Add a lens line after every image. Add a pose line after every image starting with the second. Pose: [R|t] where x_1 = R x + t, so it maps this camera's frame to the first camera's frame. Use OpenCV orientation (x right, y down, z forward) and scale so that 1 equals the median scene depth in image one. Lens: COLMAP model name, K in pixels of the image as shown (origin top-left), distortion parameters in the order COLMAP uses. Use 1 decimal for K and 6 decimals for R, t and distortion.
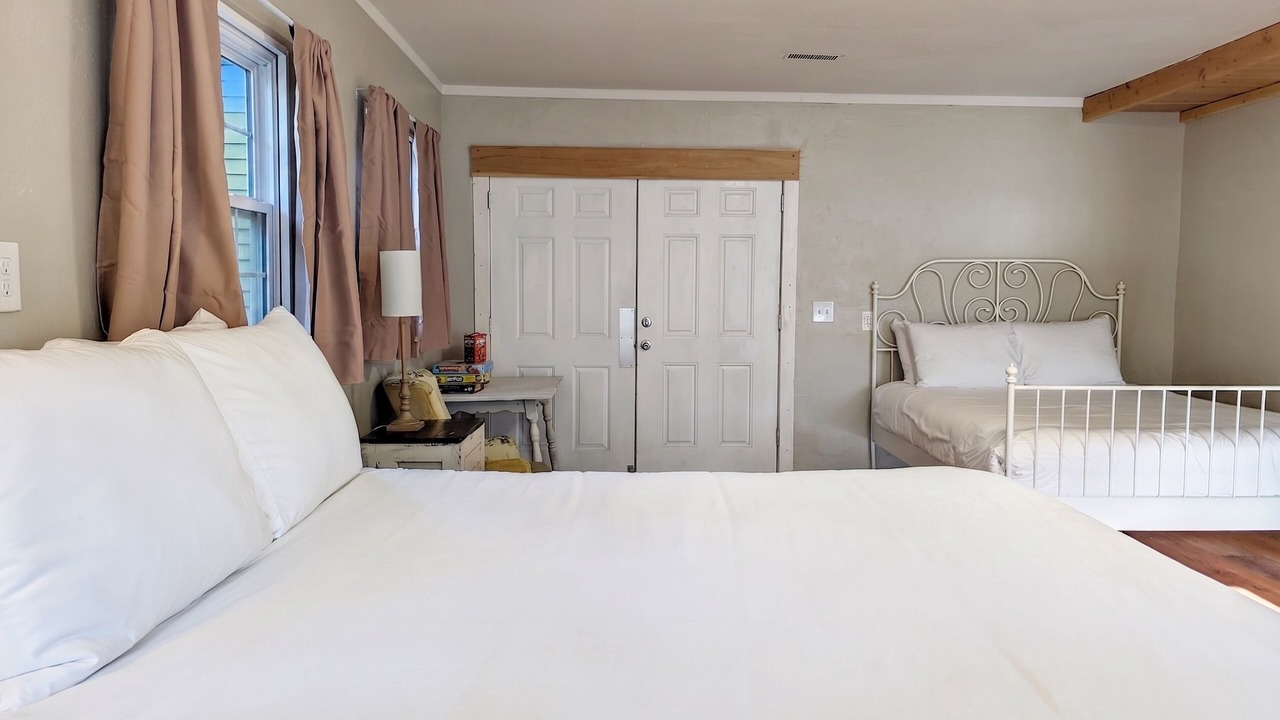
lens RADIAL K [[918.8, 0, 639.4], [0, 918.8, 360.0], [0, 0, 1]] dist [0.037452, -0.023169]
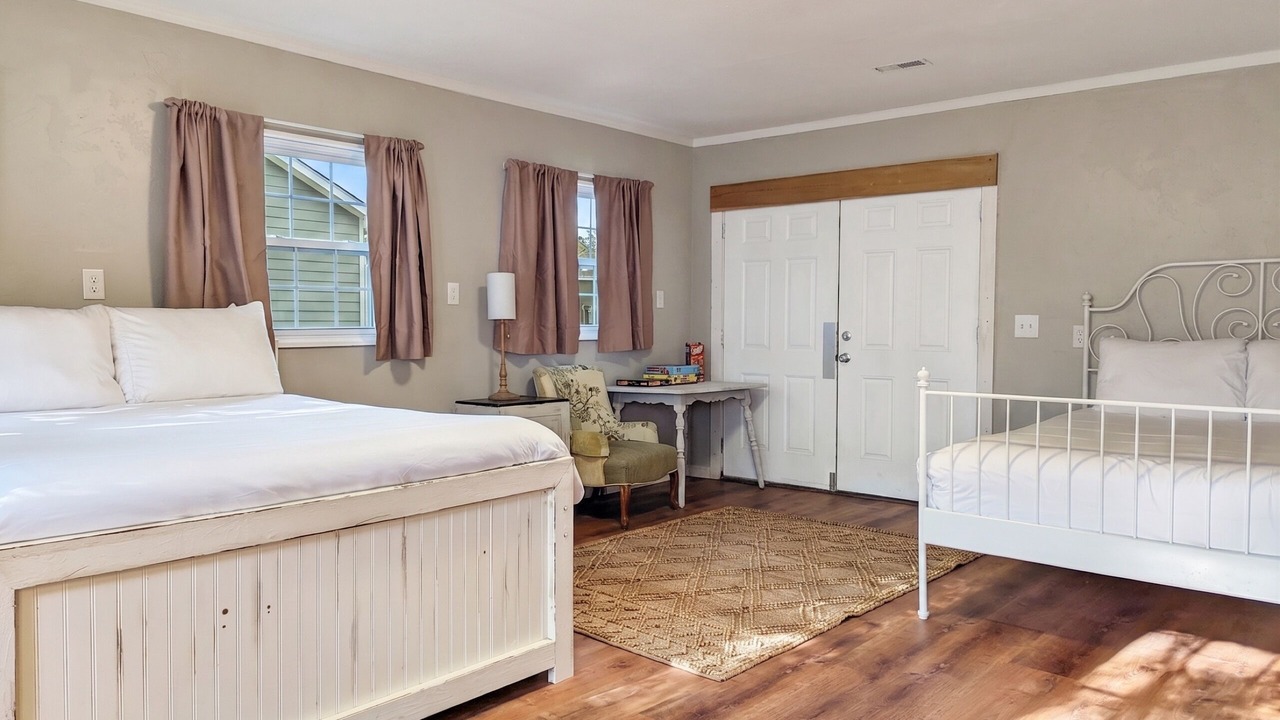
lens RADIAL K [[918.8, 0, 616.0], [0, 918.8, 352.8], [0, 0, 1]] dist [0.037452, -0.023169]
pose [[0.721534, 0.021406, -0.692048, 0.549879], [-0.056343, 0.998022, -0.027873, 0.022410], [0.690082, 0.059104, 0.721313, 0.067793]]
